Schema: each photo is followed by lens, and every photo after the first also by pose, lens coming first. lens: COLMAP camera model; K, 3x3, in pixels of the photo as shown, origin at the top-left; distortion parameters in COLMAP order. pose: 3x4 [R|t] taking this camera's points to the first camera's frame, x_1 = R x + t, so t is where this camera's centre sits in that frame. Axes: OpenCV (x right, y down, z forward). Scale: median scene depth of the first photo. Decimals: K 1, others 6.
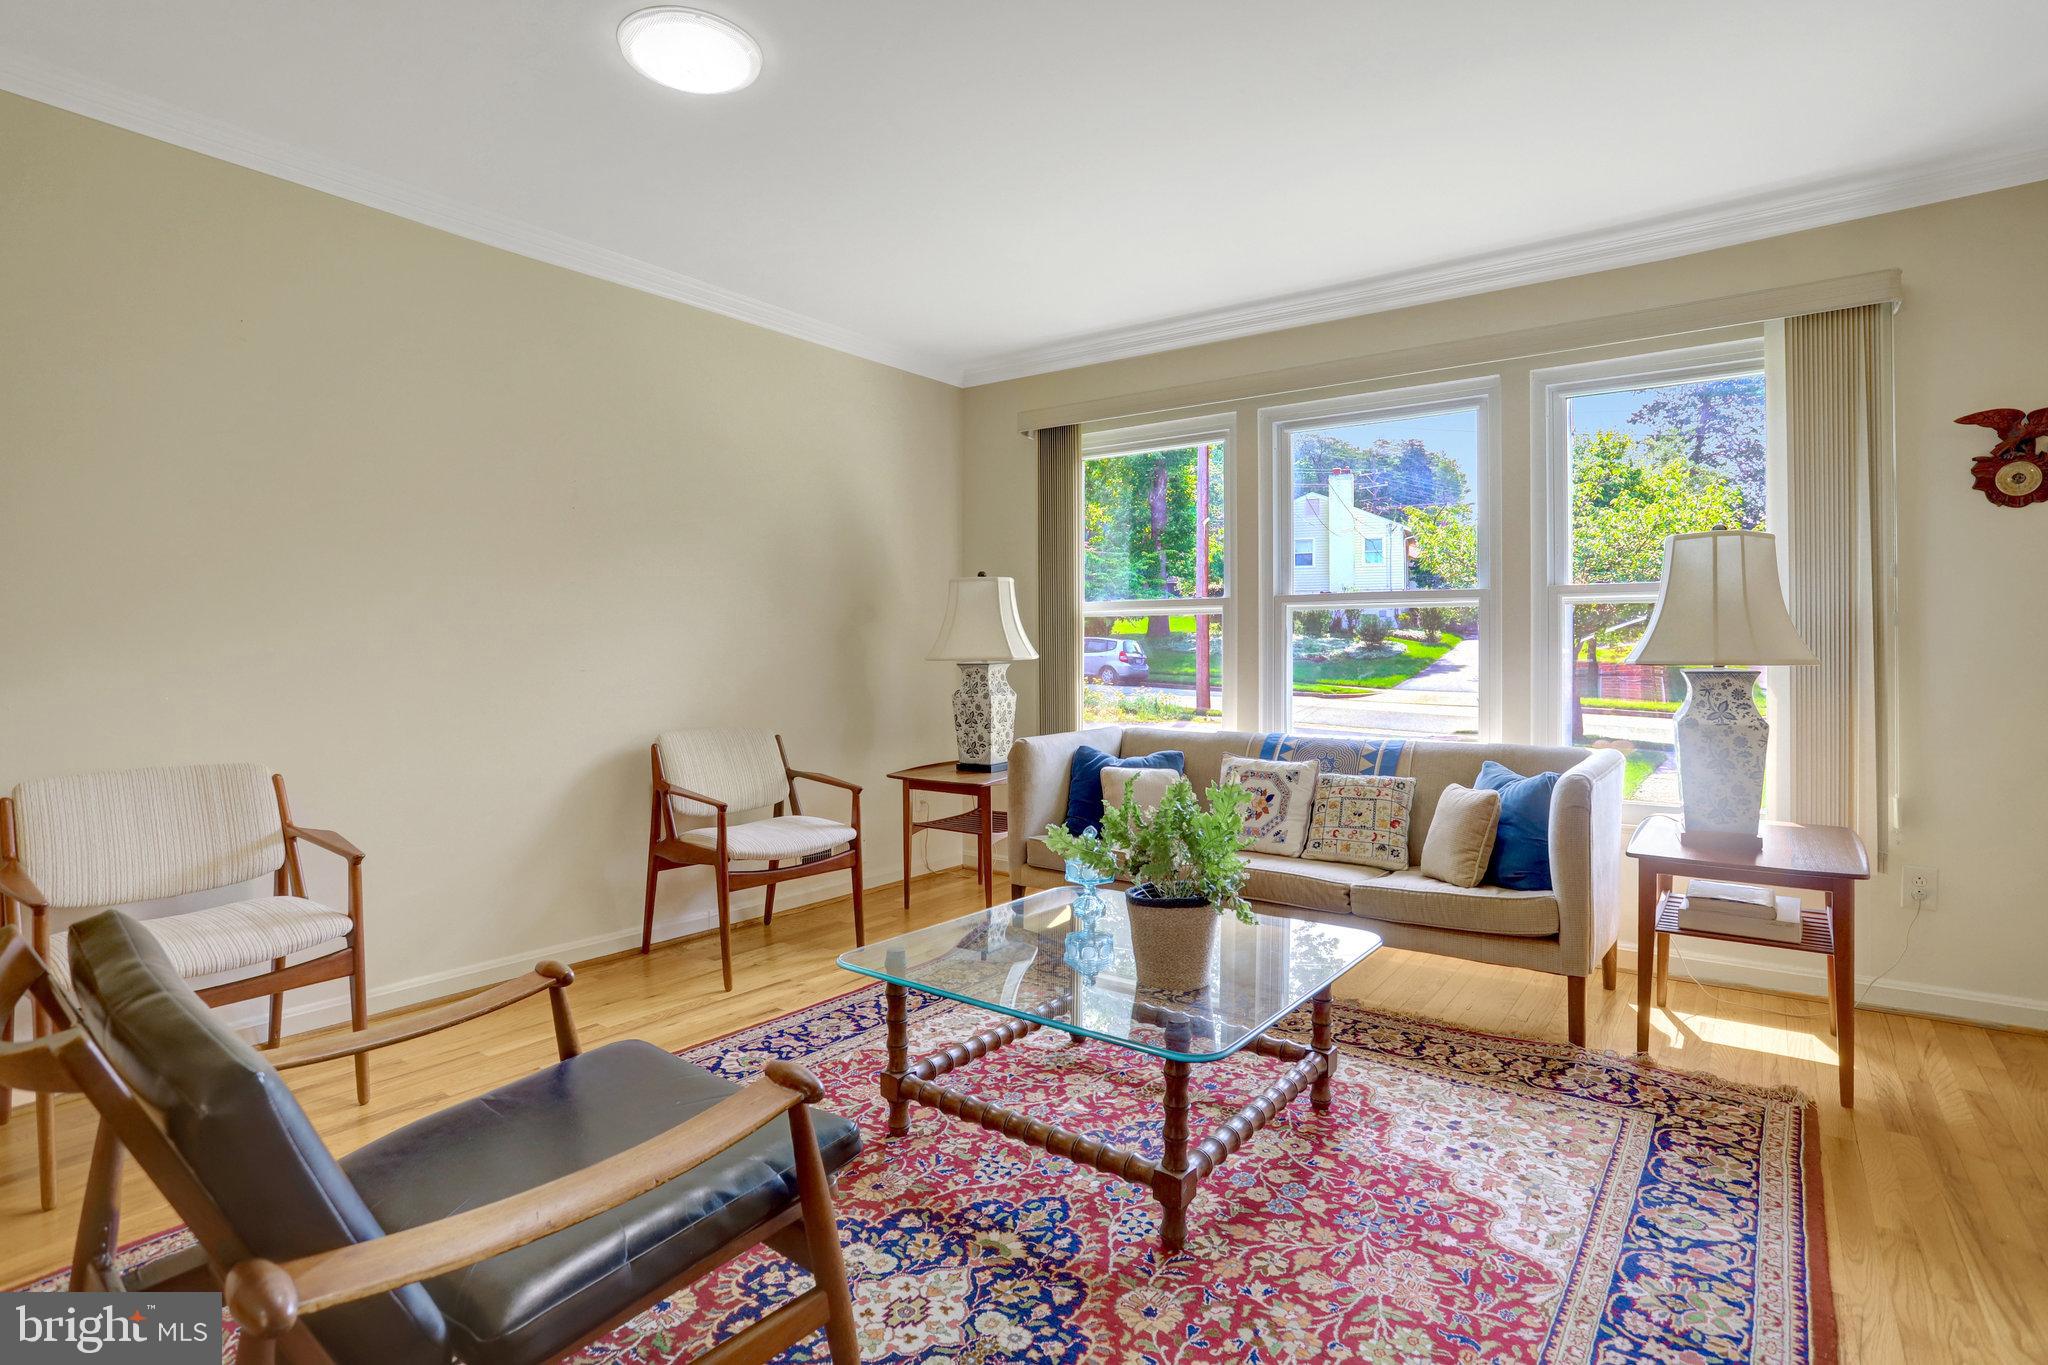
lens RADIAL K [[998.2, 0, 1029.1], [0, 998.2, 661.4], [0, 0, 1]] dist [-0.061517, 0.026043]
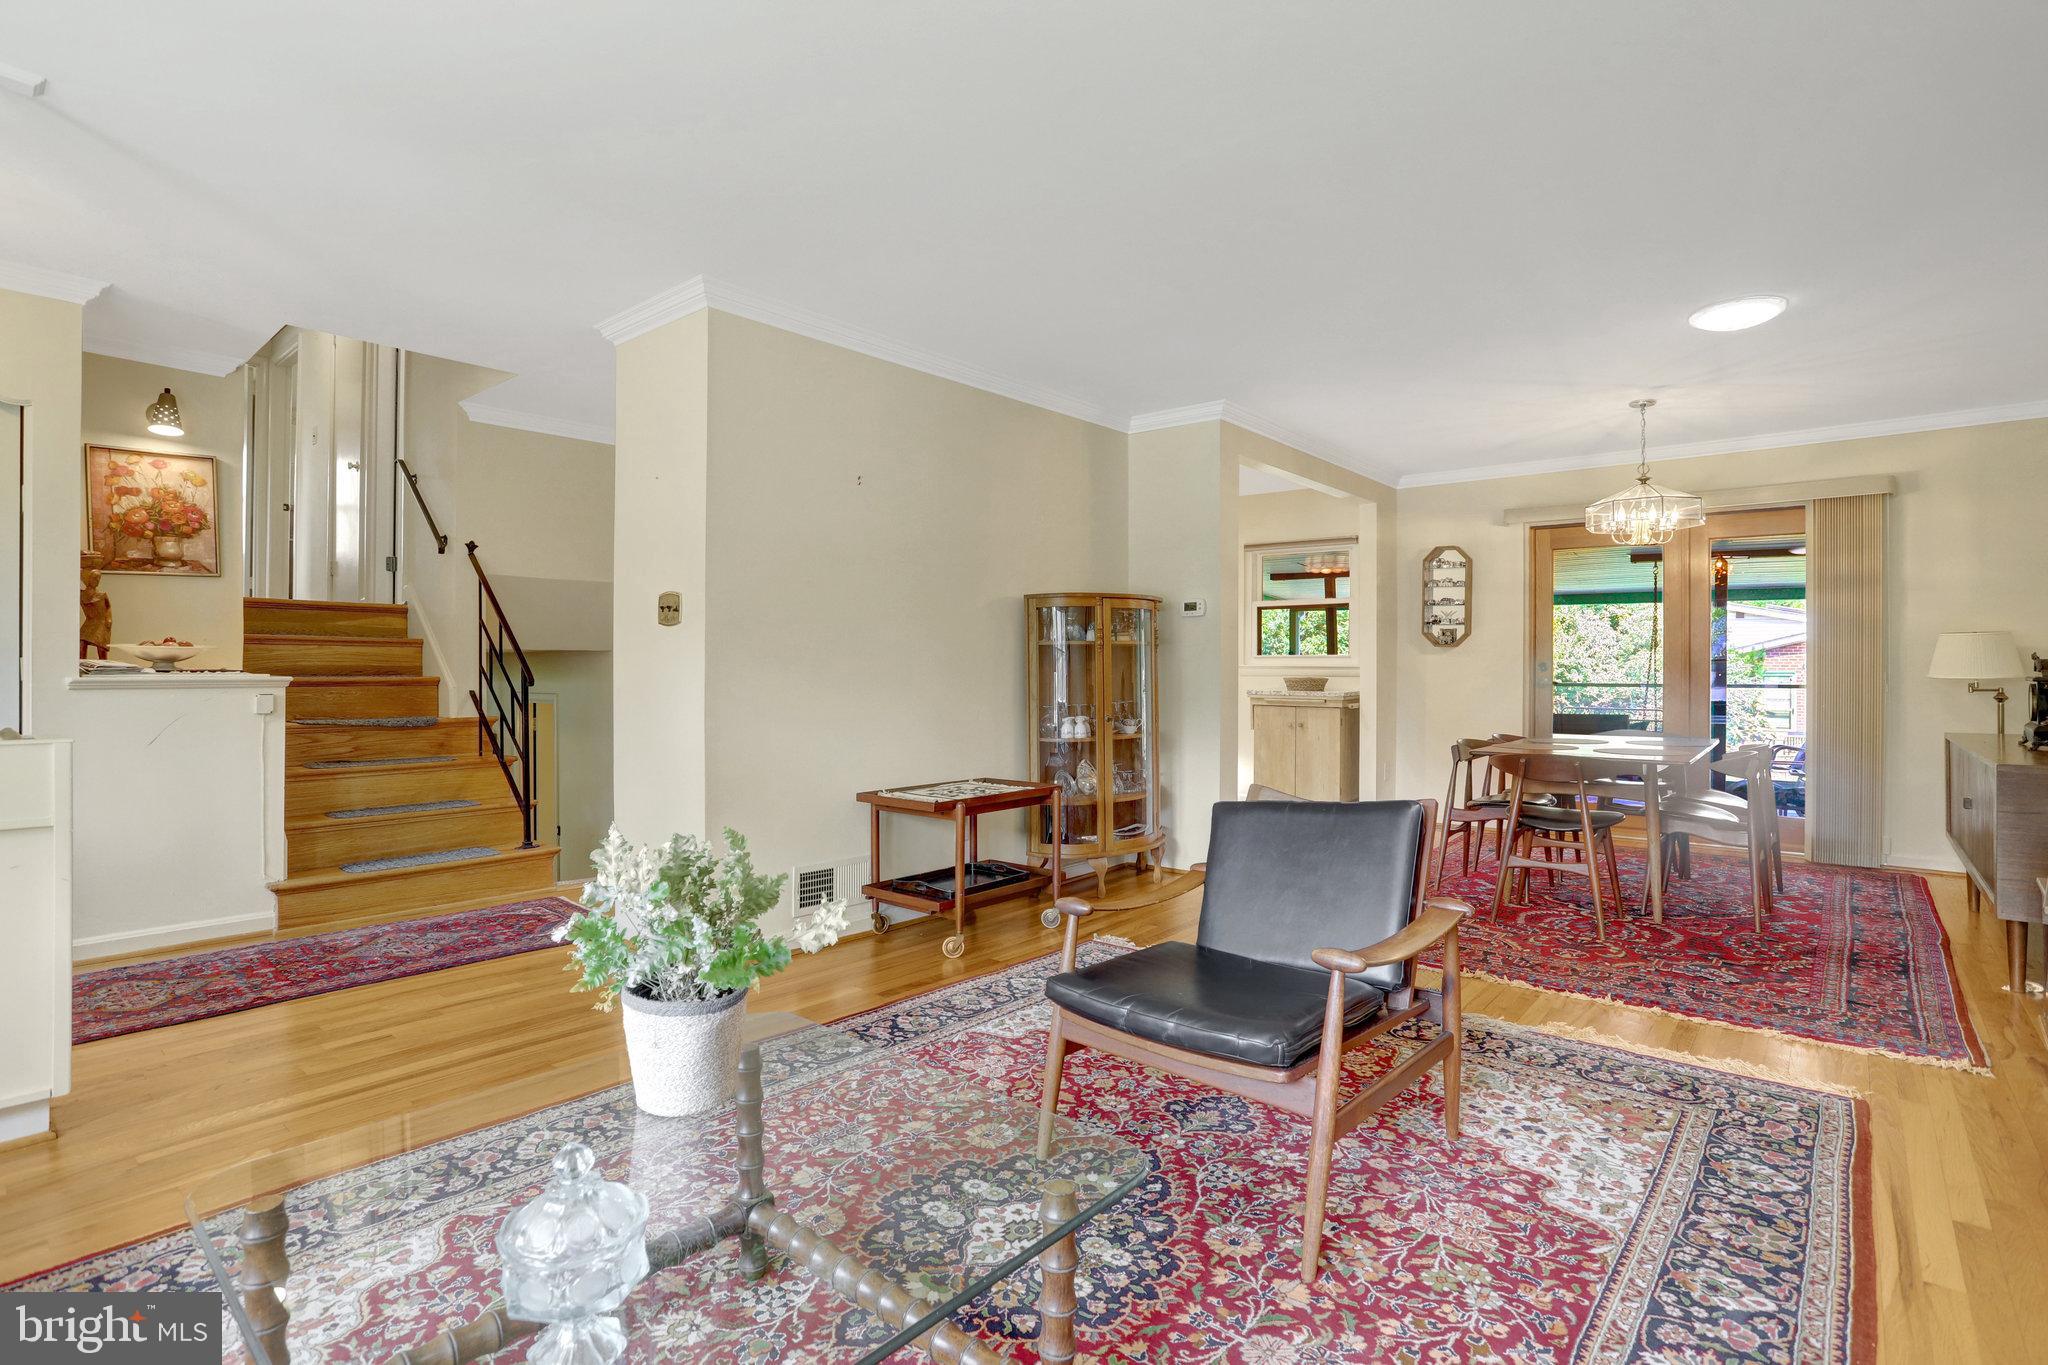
lens RADIAL K [[998.2, 0, 1029.1], [0, 998.2, 661.4], [0, 0, 1]] dist [-0.061517, 0.026043]
pose [[-0.997714, -0.003606, 0.067488, -0.122795], [-0.003821, 0.999988, -0.003060, -0.010838], [-0.067476, -0.003311, -0.997715, 1.262144]]
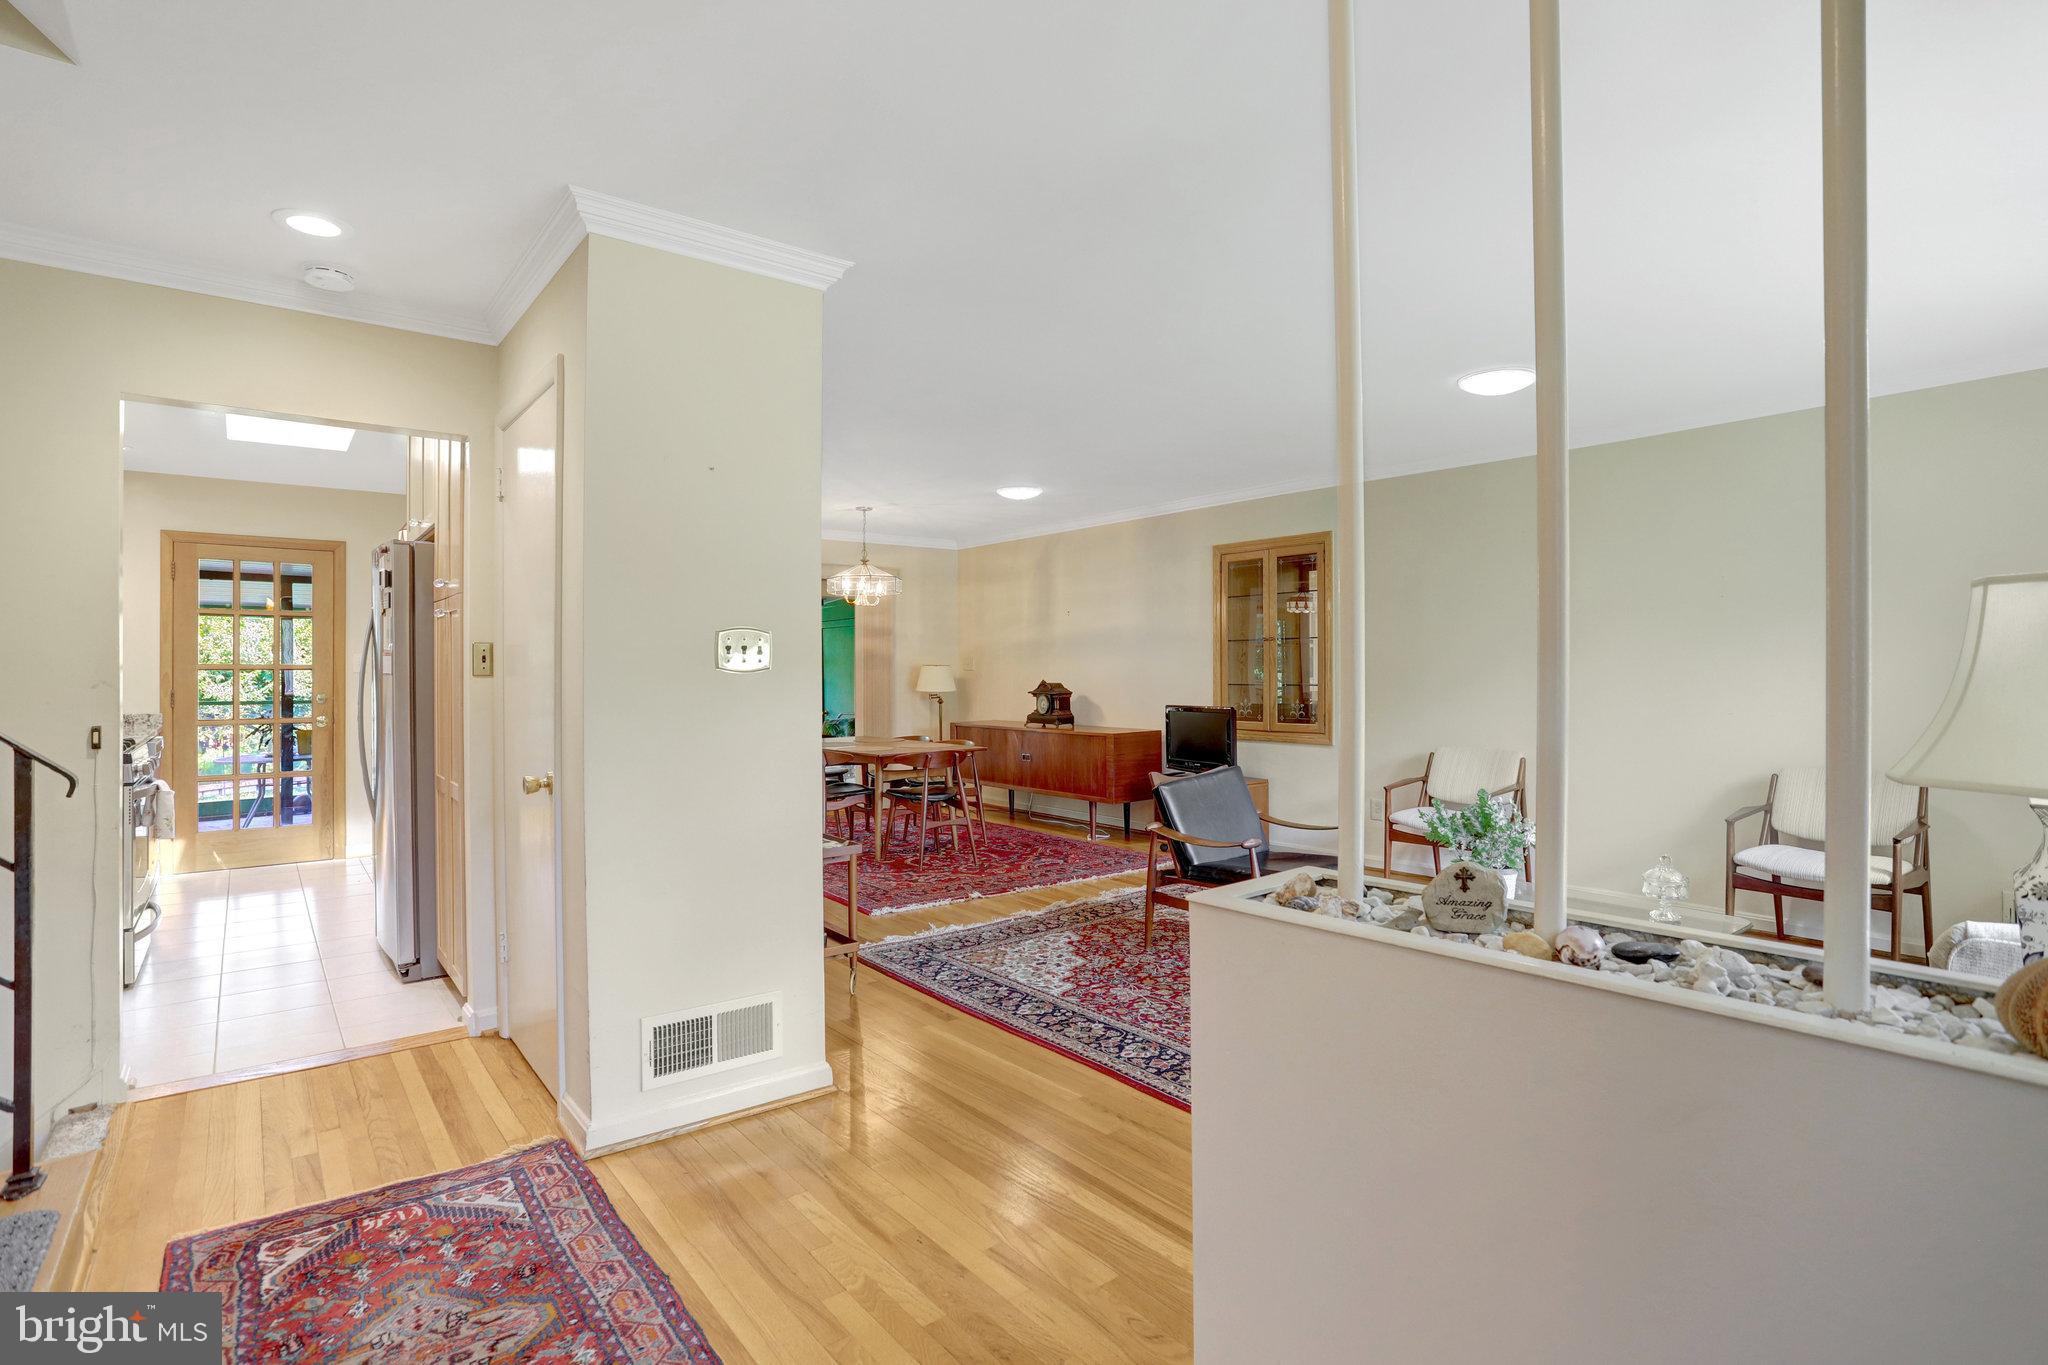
lens RADIAL K [[998.2, 0, 1029.1], [0, 998.2, 661.4], [0, 0, 1]] dist [-0.061517, 0.026043]
pose [[-0.256861, -0.006741, -0.966425, 1.354205], [0.003137, 0.999965, -0.007808, -0.062052], [0.966443, -0.005037, -0.256831, 0.502002]]
